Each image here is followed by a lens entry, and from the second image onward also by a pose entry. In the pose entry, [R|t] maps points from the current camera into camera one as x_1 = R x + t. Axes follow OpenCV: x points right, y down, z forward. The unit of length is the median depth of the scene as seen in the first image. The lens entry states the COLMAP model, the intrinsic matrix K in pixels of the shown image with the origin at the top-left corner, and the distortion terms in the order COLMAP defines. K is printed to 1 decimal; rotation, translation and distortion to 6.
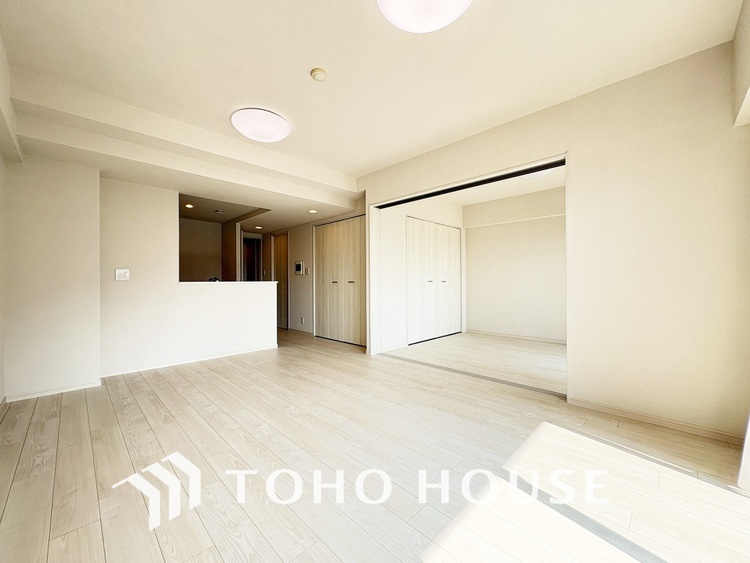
lens RADIAL K [[297.9, 0, 378.9], [0, 297.9, 280.4], [0, 0, 1]] dist [0.003537, 0.000433]
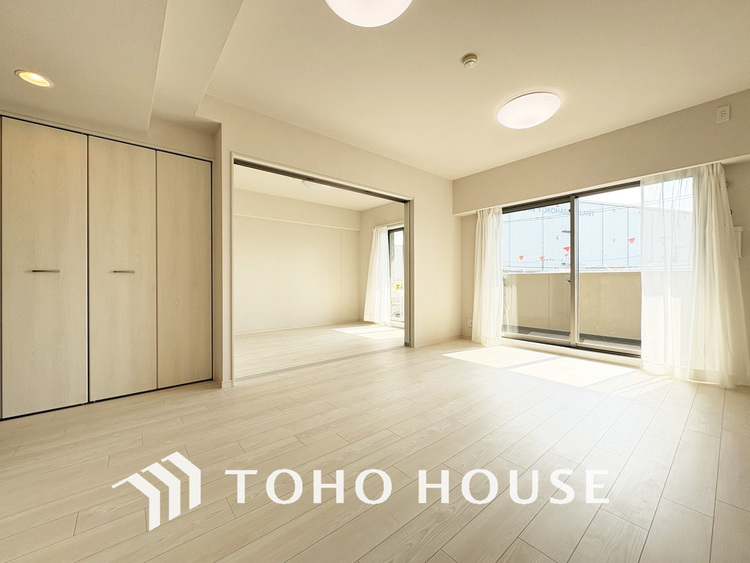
lens RADIAL K [[297.9, 0, 374.9], [0, 297.9, 280.2], [0, 0, 1]] dist [0.003537, 0.000433]
pose [[0.110854, 0.003650, 0.993830, -0.791142], [-0.000030, 0.999993, -0.003669, 0.030612], [-0.993837, 0.000377, 0.110853, 0.777819]]
